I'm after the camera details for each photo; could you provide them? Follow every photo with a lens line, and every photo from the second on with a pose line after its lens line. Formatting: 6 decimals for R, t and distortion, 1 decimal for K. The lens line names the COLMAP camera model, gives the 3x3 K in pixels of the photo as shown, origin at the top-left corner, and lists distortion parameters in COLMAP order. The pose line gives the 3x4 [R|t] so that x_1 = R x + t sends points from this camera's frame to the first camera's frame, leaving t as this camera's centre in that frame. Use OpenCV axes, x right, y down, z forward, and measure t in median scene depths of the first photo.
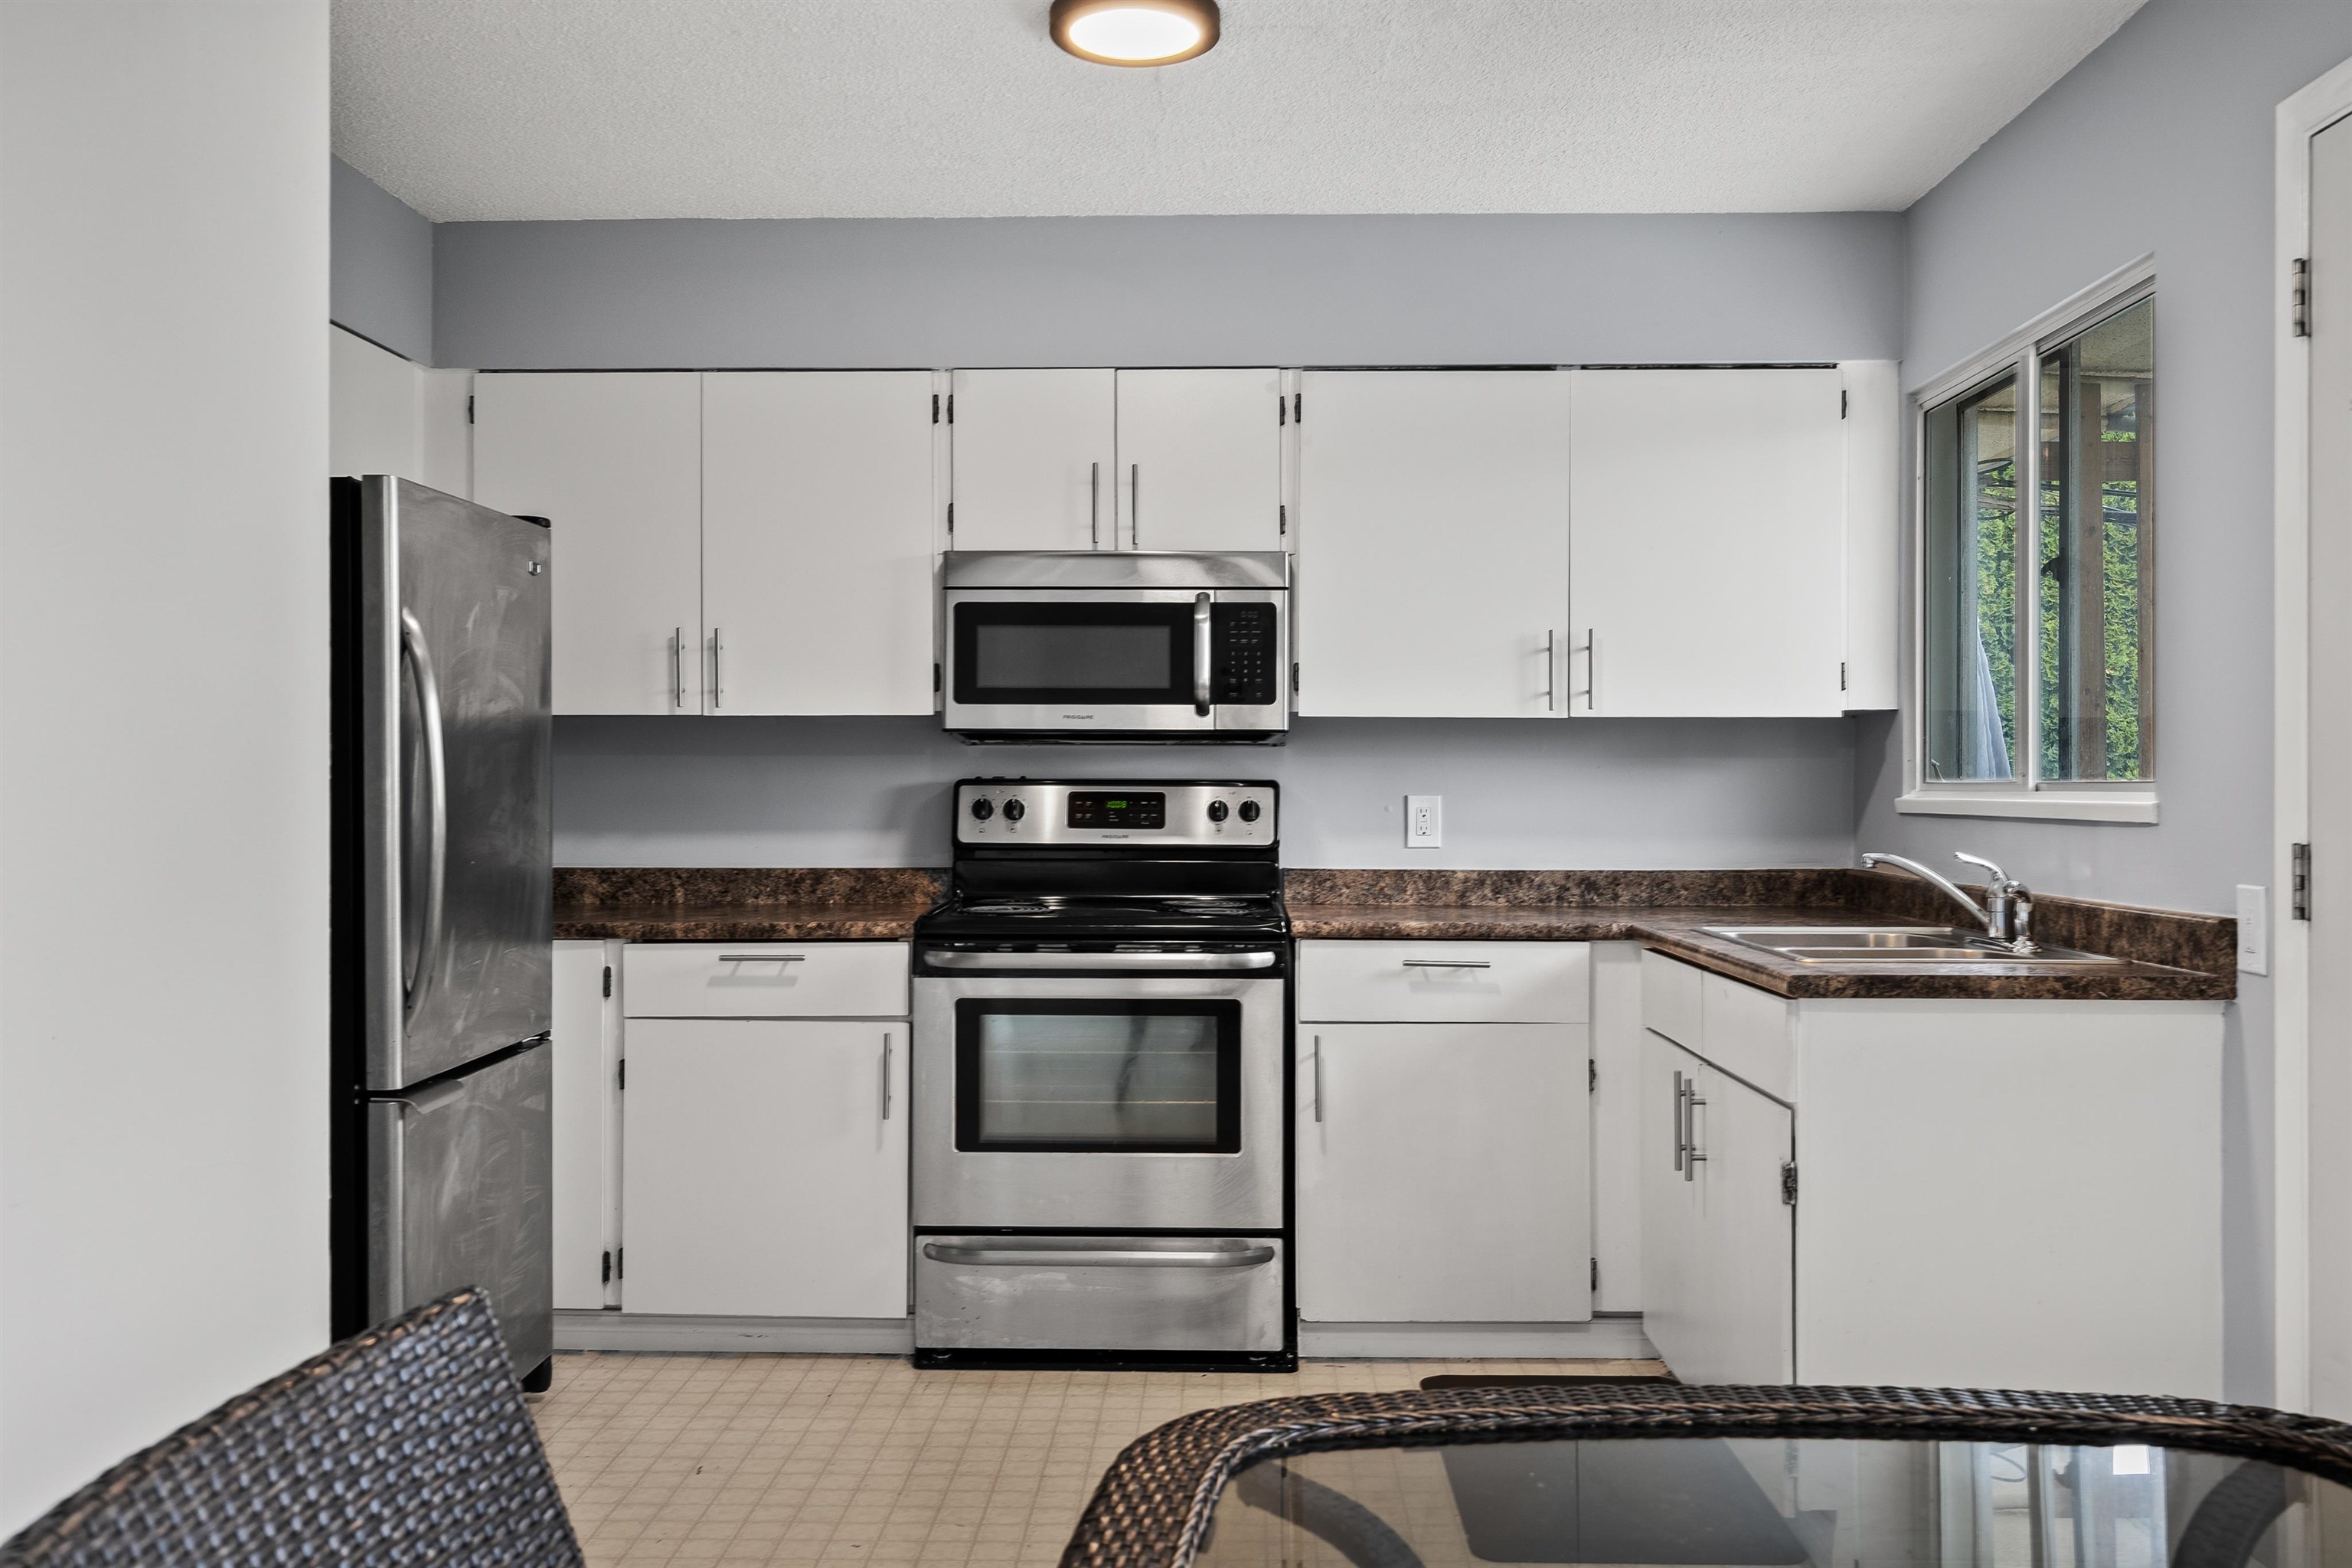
lens RADIAL K [[2006.9, 0, 1180.9], [0, 2006.9, 778.0], [0, 0, 1]] dist [0.028287, -0.026327]
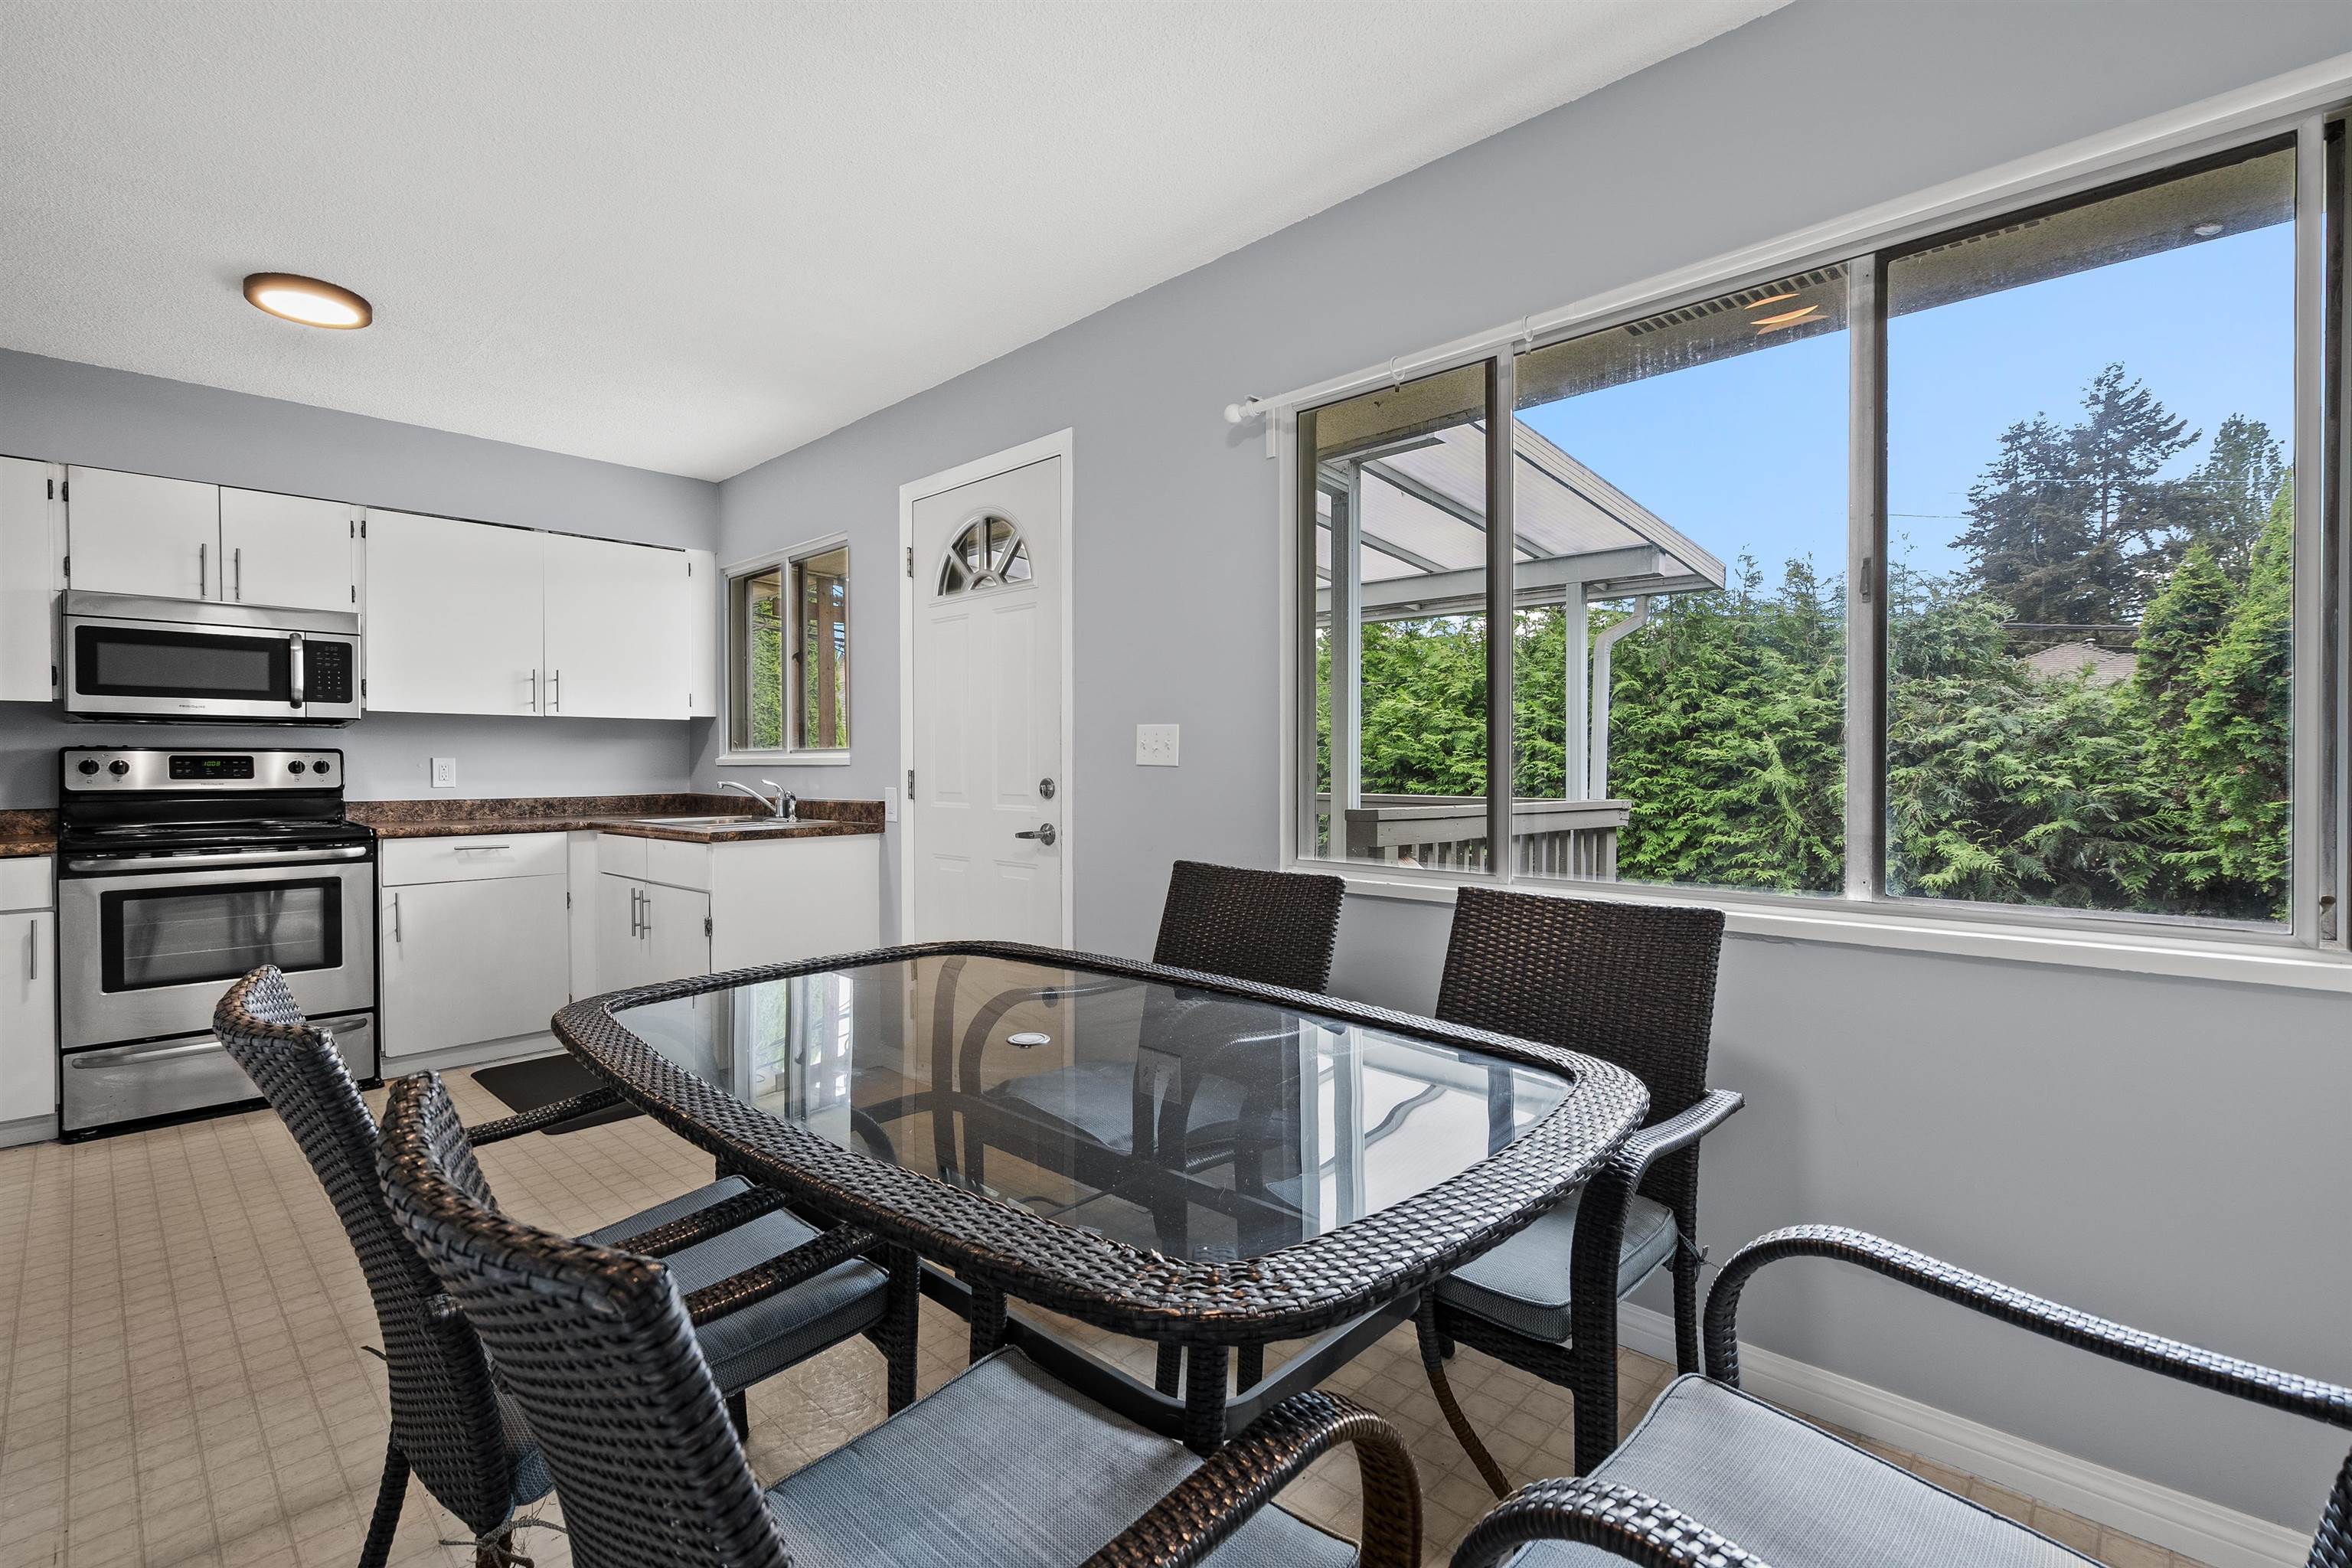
lens RADIAL K [[1057.9, 0, 1186.8], [0, 1057.9, 772.6], [0, 0, 1]] dist [-0.006487, 0.002994]
pose [[0.667833, -0.010978, 0.744230, -0.144995], [0.001456, 0.999909, 0.013443, 0.010954], [-0.744309, -0.007894, 0.667788, -0.118016]]
